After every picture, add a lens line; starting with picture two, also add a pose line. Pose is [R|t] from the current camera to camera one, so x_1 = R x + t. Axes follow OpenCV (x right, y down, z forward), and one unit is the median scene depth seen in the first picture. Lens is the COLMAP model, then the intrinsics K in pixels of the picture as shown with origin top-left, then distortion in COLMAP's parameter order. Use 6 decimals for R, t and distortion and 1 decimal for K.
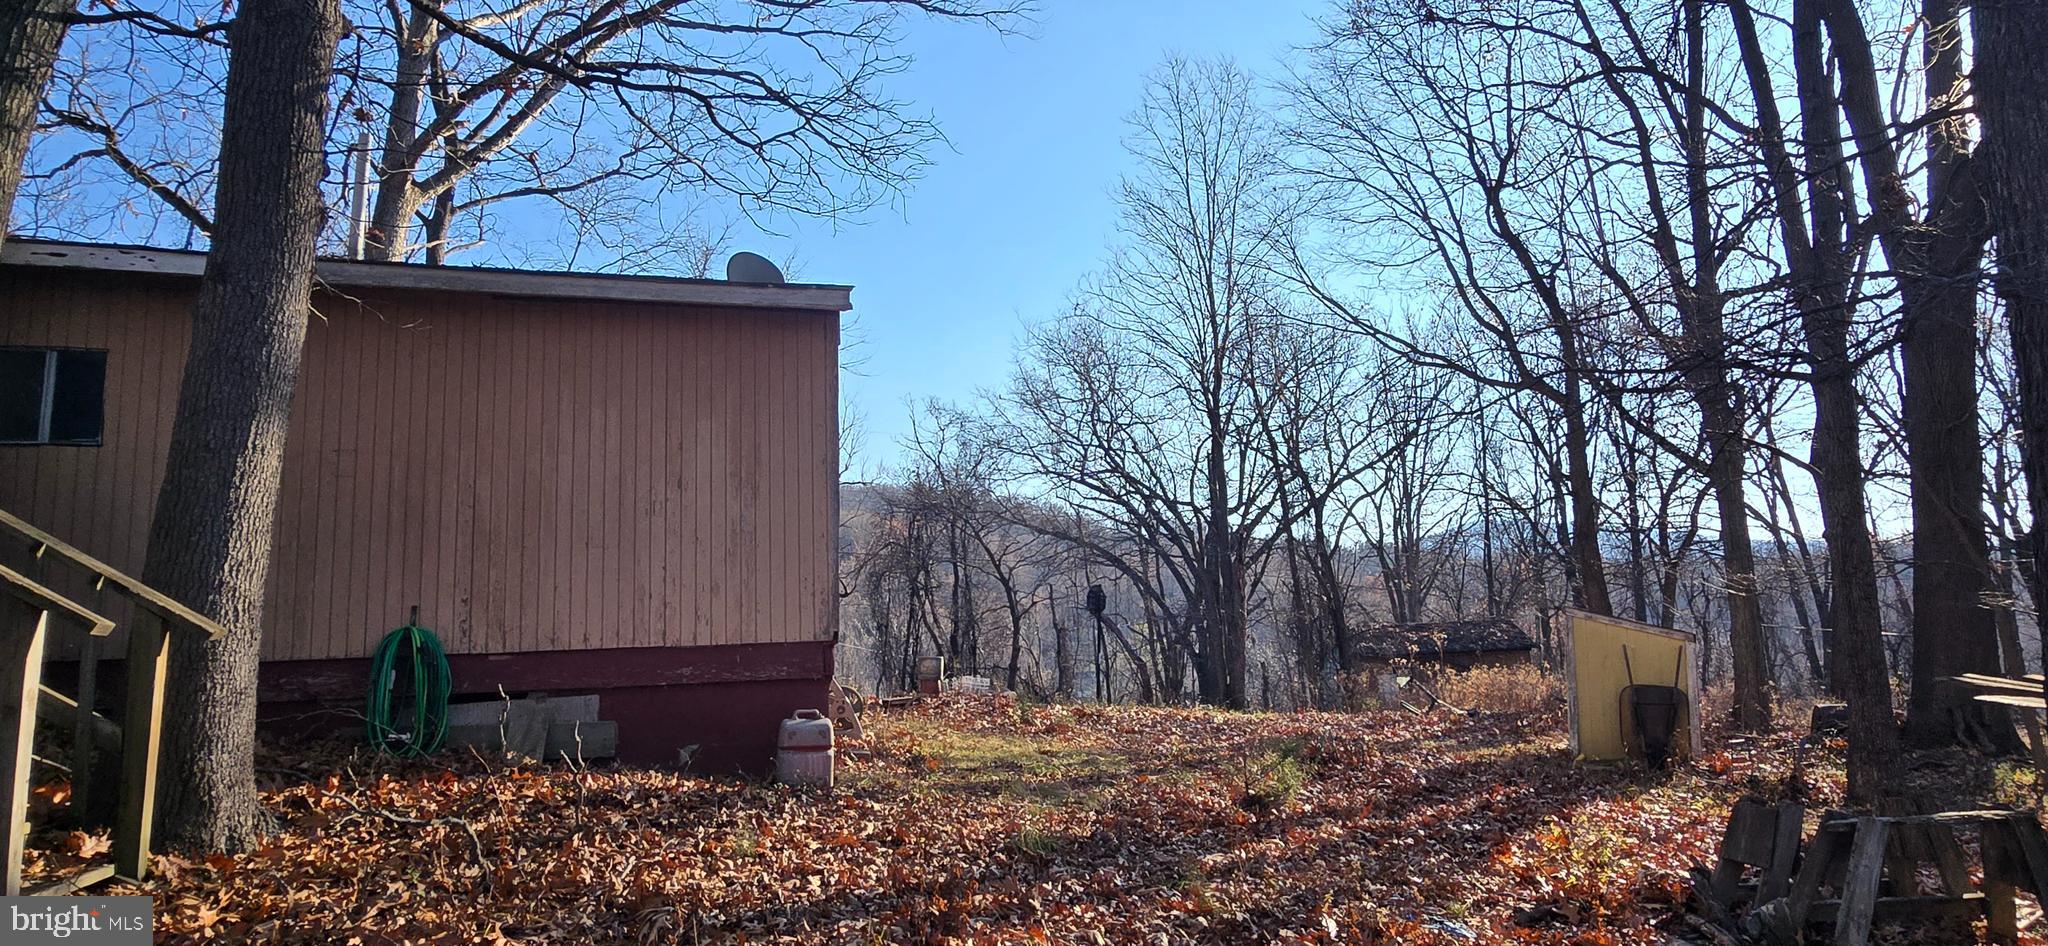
lens RADIAL K [[1173.3, 0, 1028.0], [0, 1173.3, 472.5], [0, 0, 1]] dist [-0.004576, 0.000117]
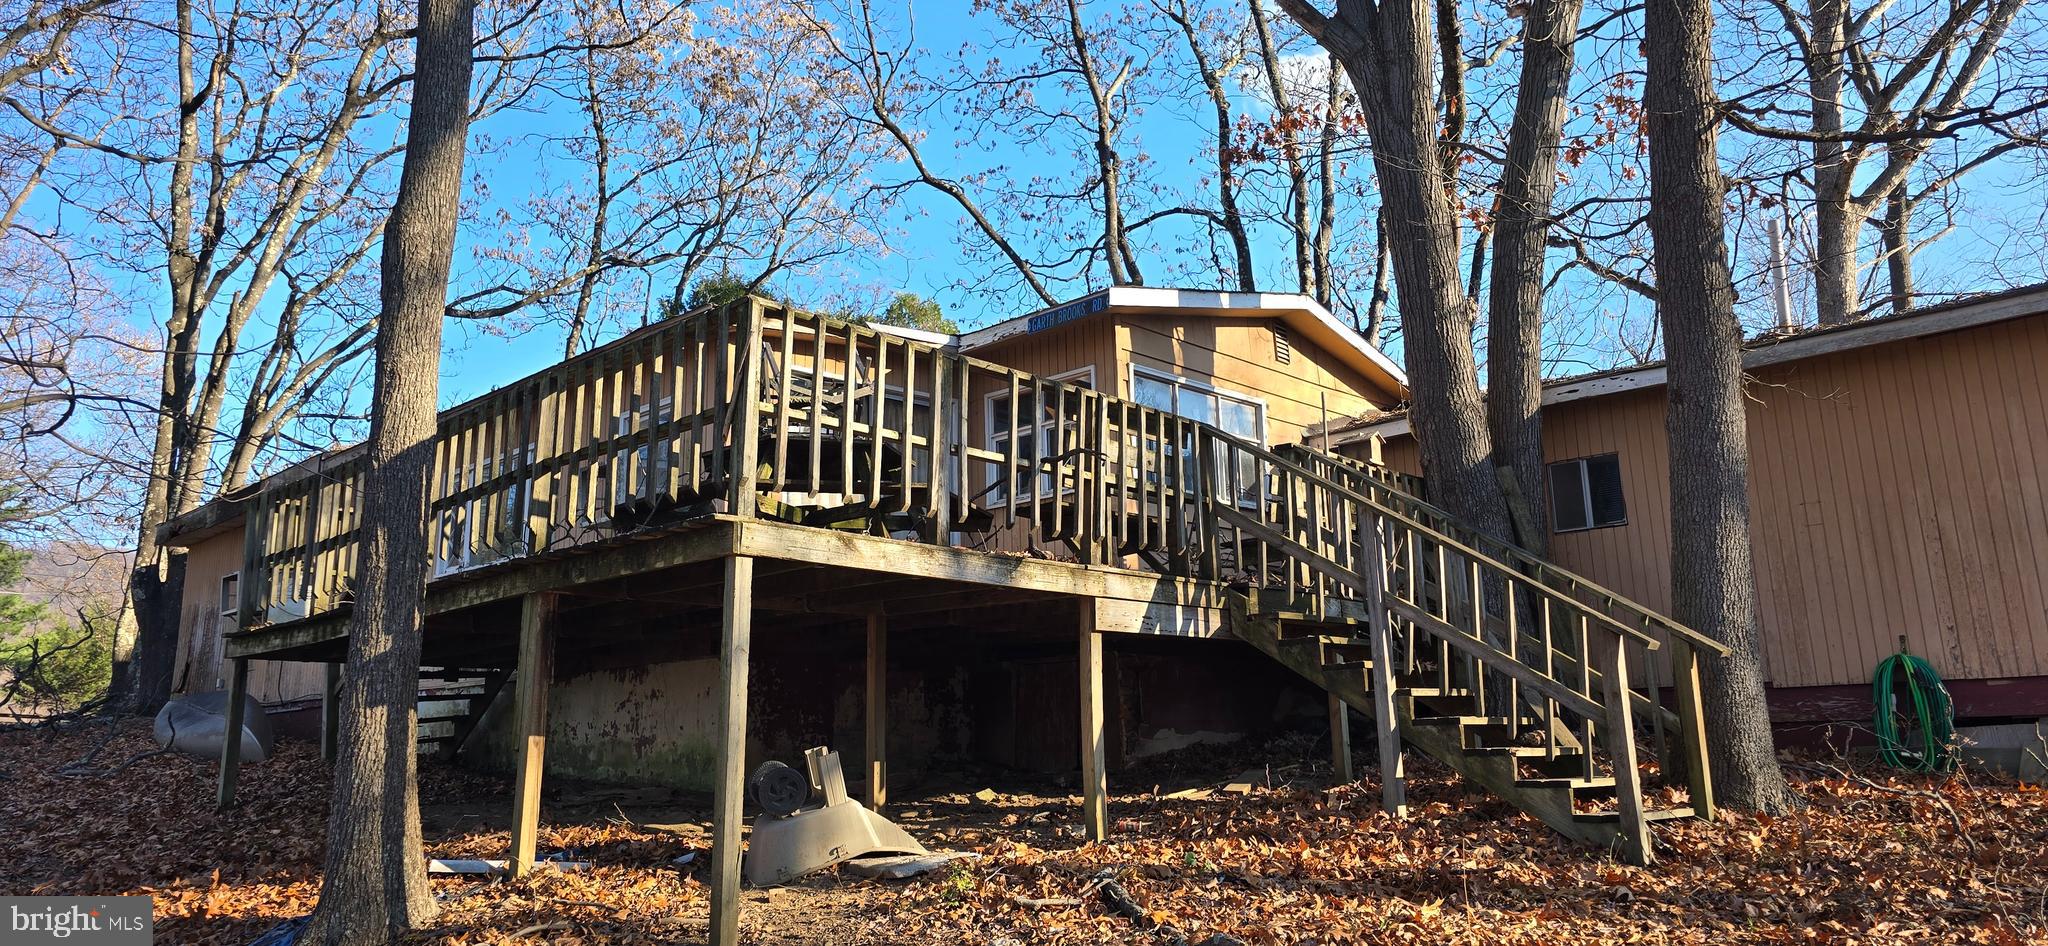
lens RADIAL K [[1359.5, 0, 1042.2], [0, 1359.5, 423.5], [0, 0, 1]] dist [0.059577, -0.041853]
pose [[0.470872, -0.184942, -0.862599, 0.248050], [0.133613, 0.981450, -0.137487, -0.009766], [0.872025, -0.050516, 0.486848, -0.316400]]
